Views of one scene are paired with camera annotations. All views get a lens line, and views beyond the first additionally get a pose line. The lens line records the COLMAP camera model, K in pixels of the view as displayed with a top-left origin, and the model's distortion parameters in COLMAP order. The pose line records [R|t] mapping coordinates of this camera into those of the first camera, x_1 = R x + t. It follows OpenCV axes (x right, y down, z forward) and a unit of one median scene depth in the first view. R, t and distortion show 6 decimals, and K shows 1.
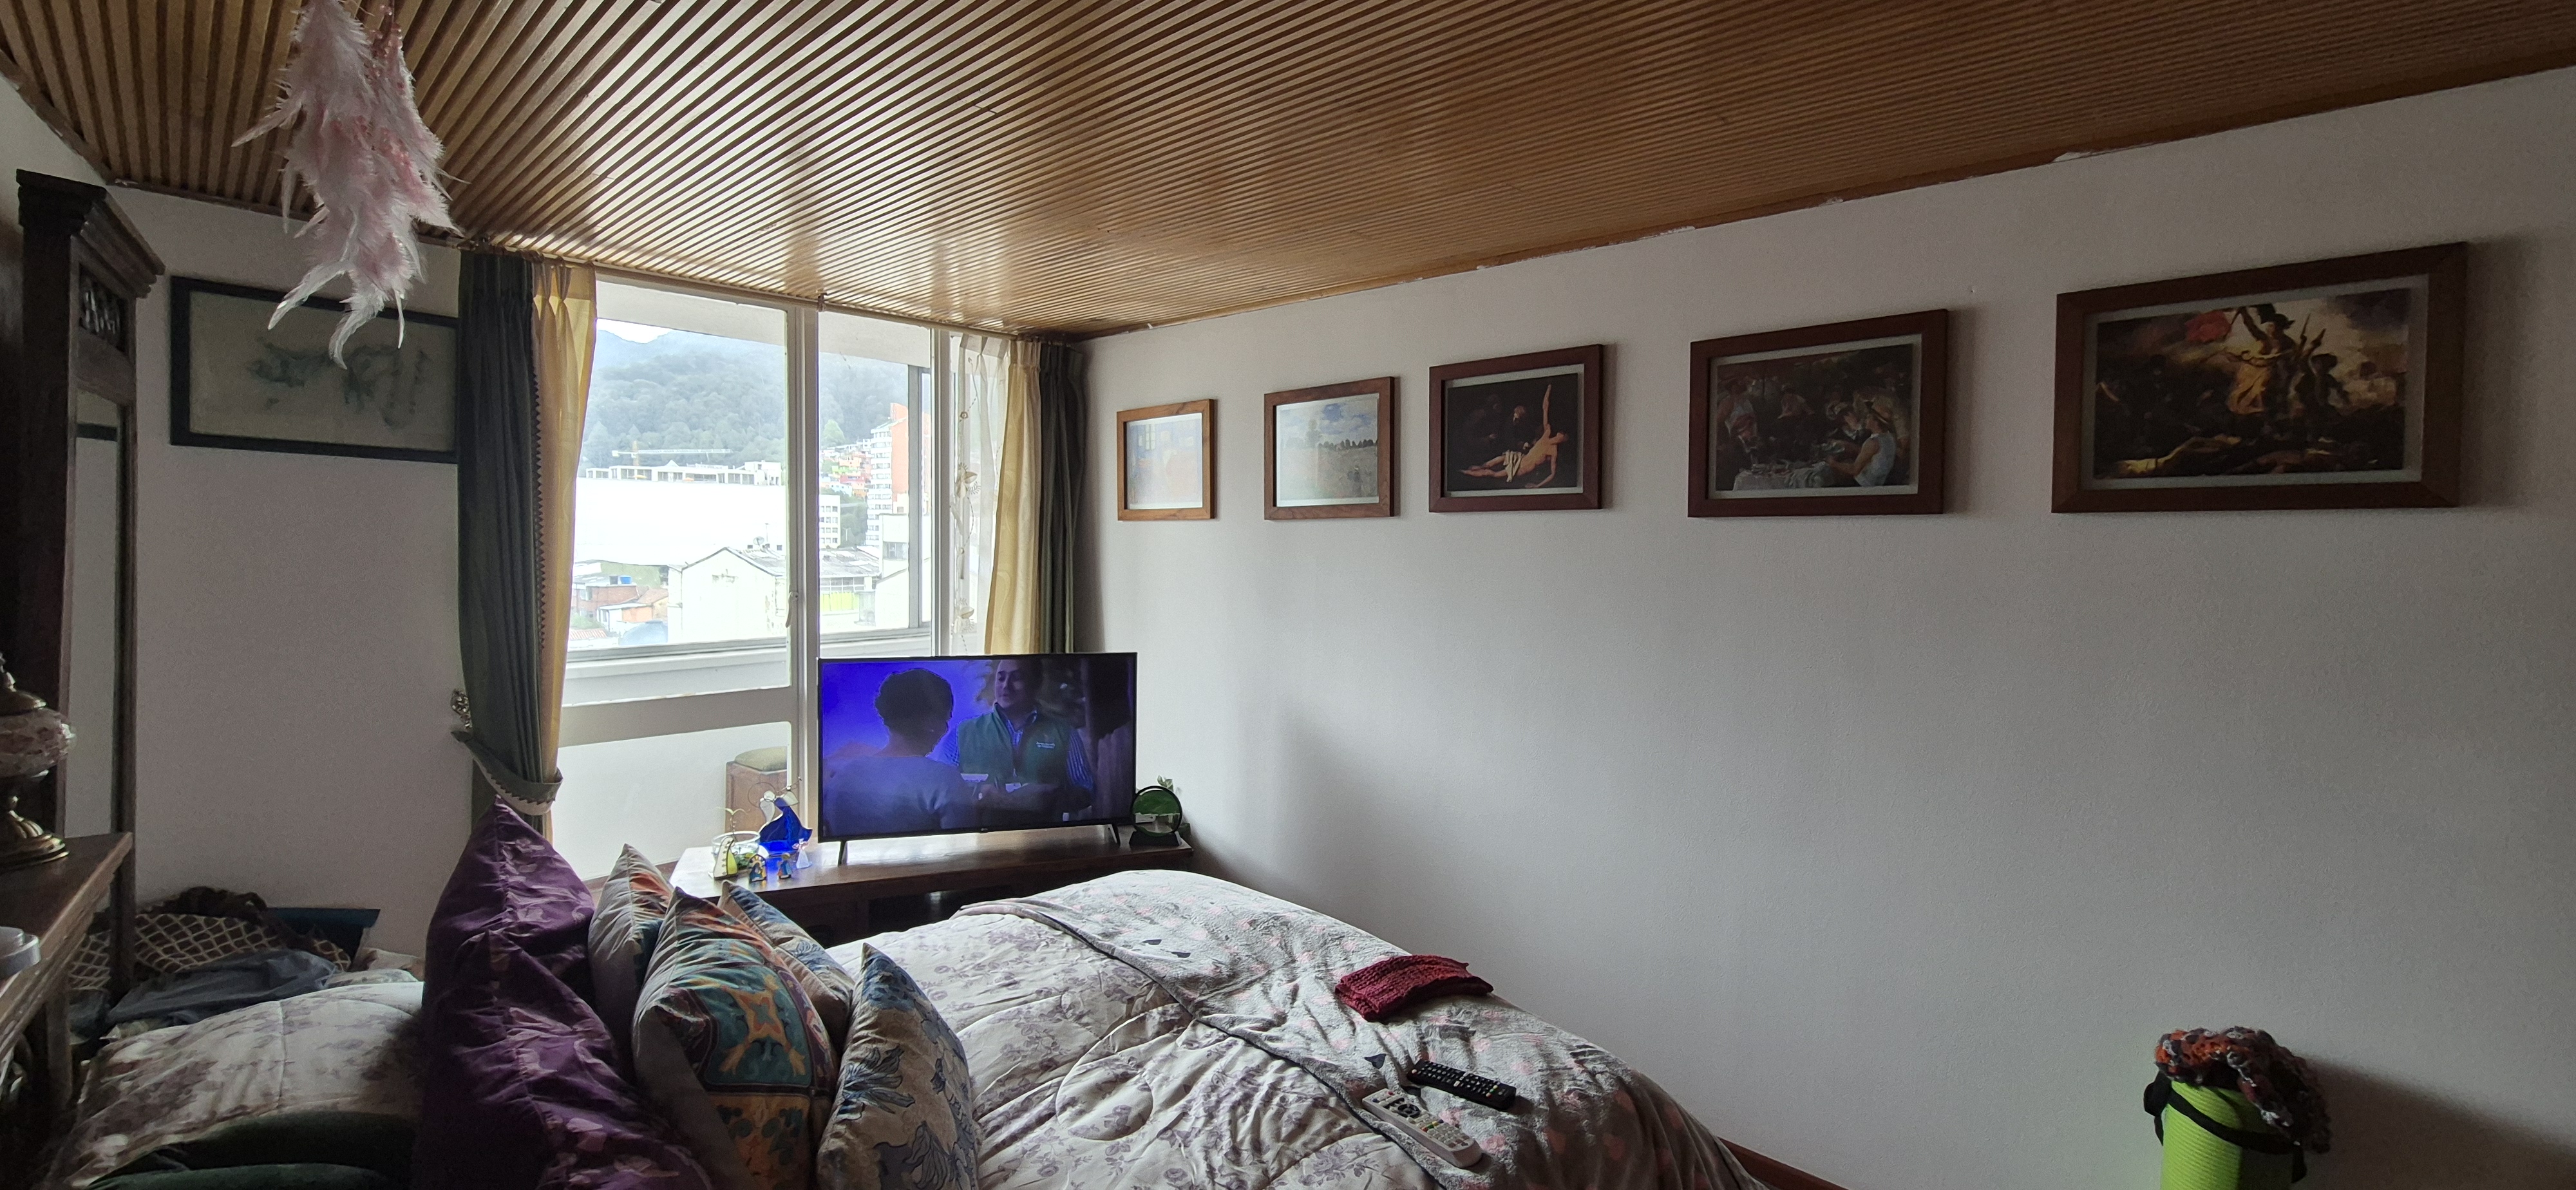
lens RADIAL K [[1044.7, 0, 1288.1], [0, 1044.7, 573.8], [0, 0, 1]] dist [-0.000437, -0.000011]
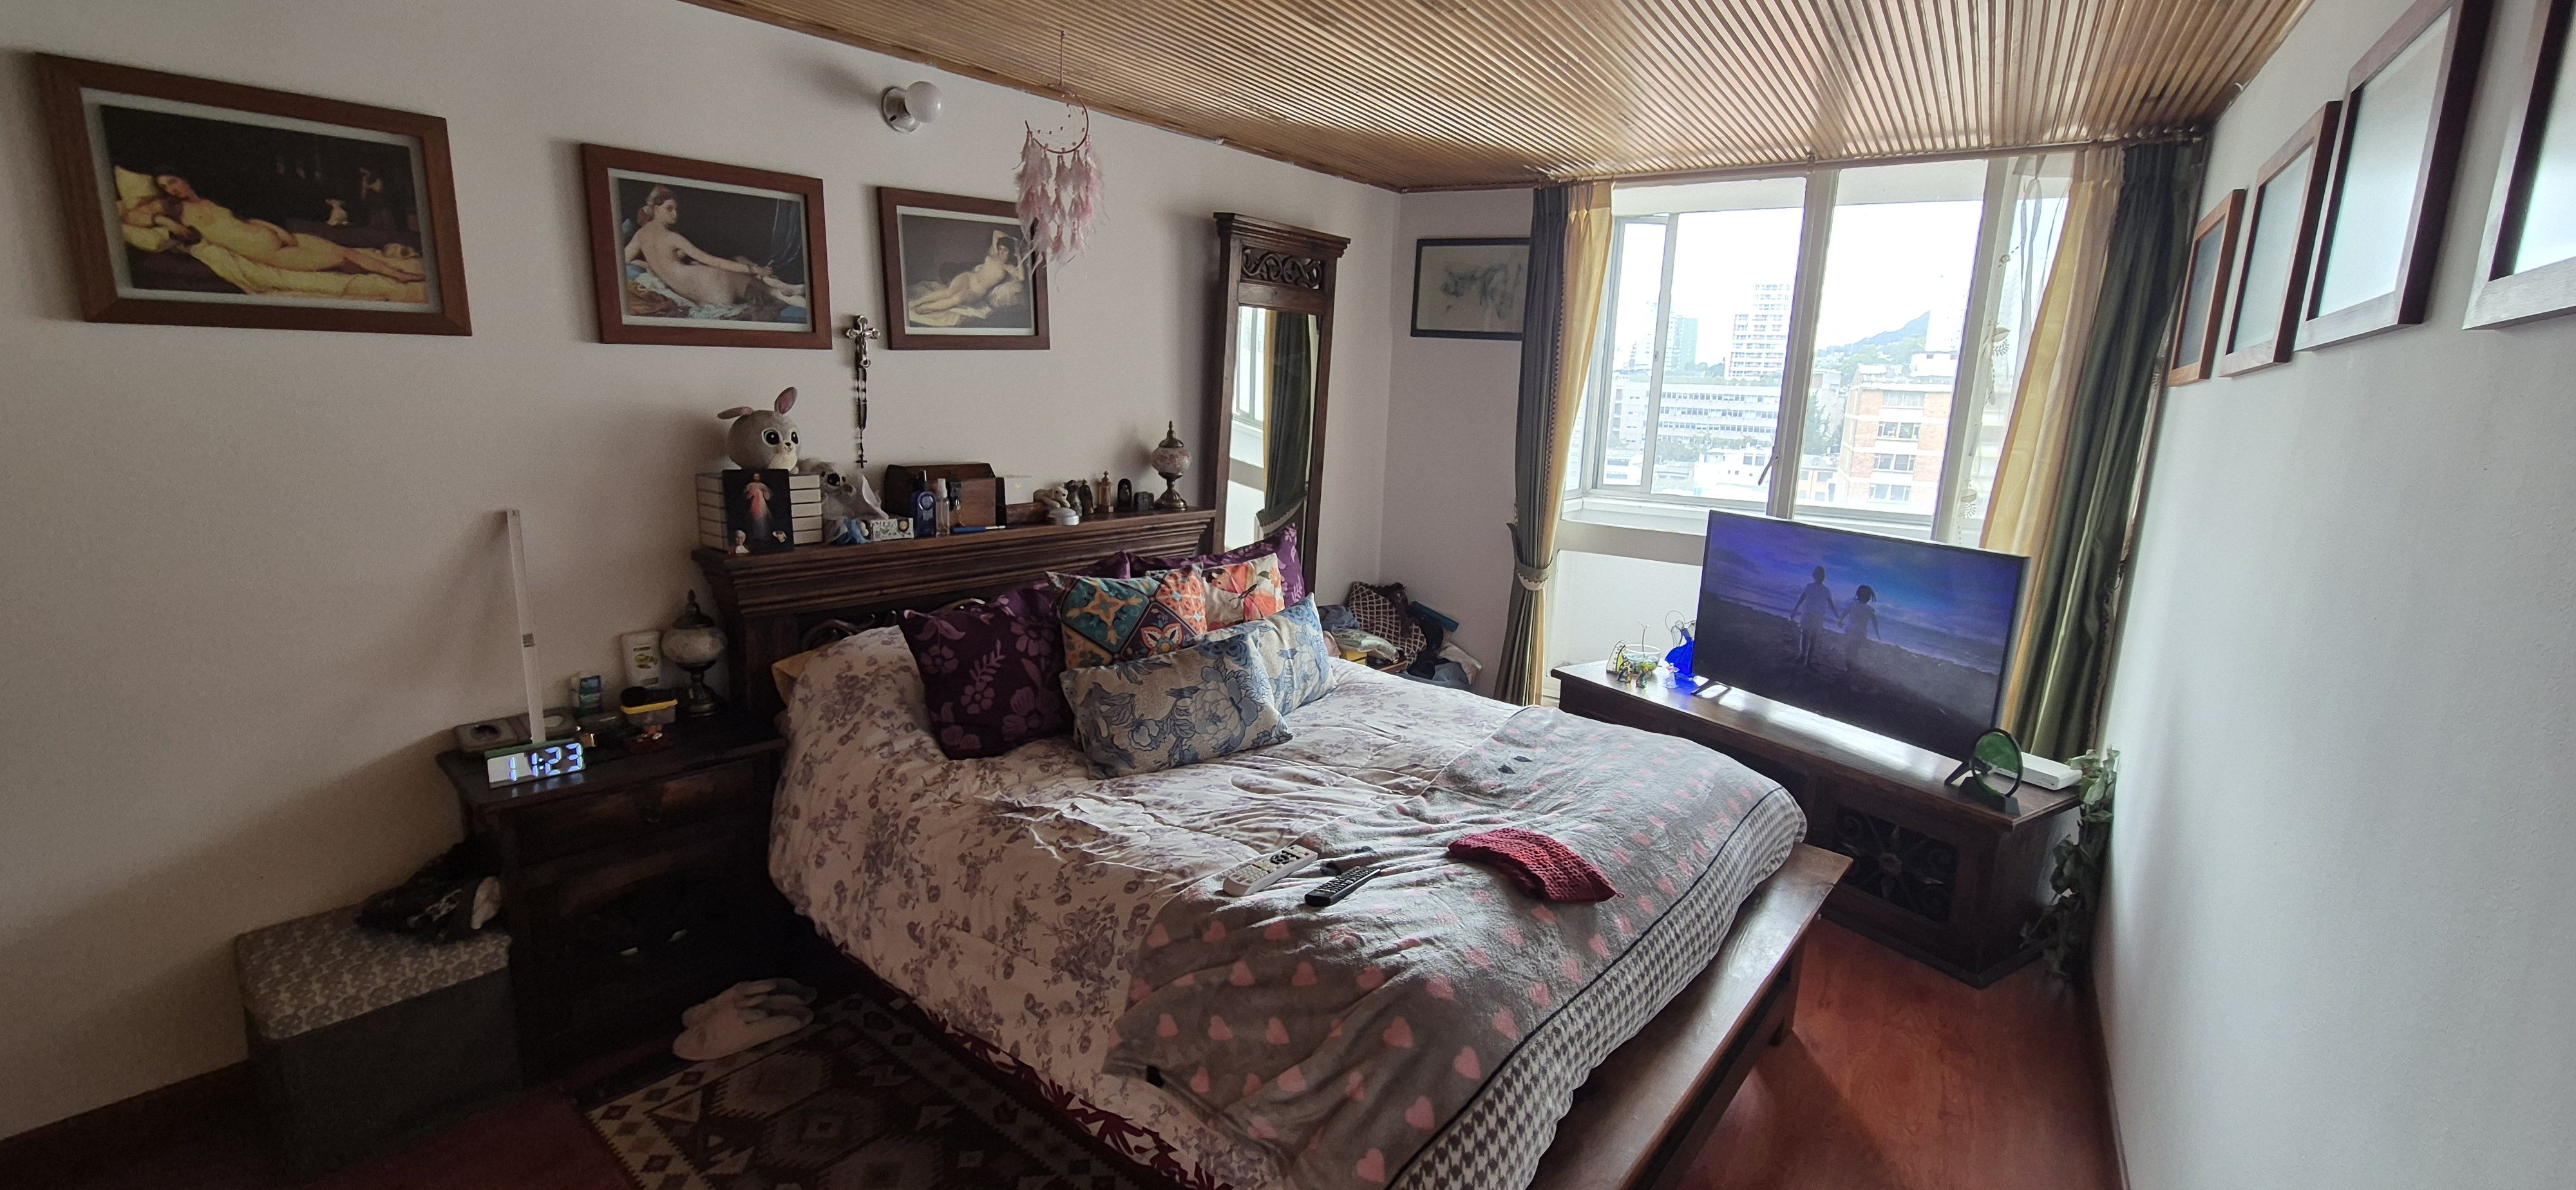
lens RADIAL K [[1062.0, 0, 1288.0], [0, 1062.0, 595.0], [0, 0, 1]] dist [0.000937, 0.000189]
pose [[0.169659, 0.182121, -0.968529, 0.964916], [-0.074515, 0.982334, 0.171664, 0.018890], [0.982682, 0.043045, 0.180233, 0.628357]]
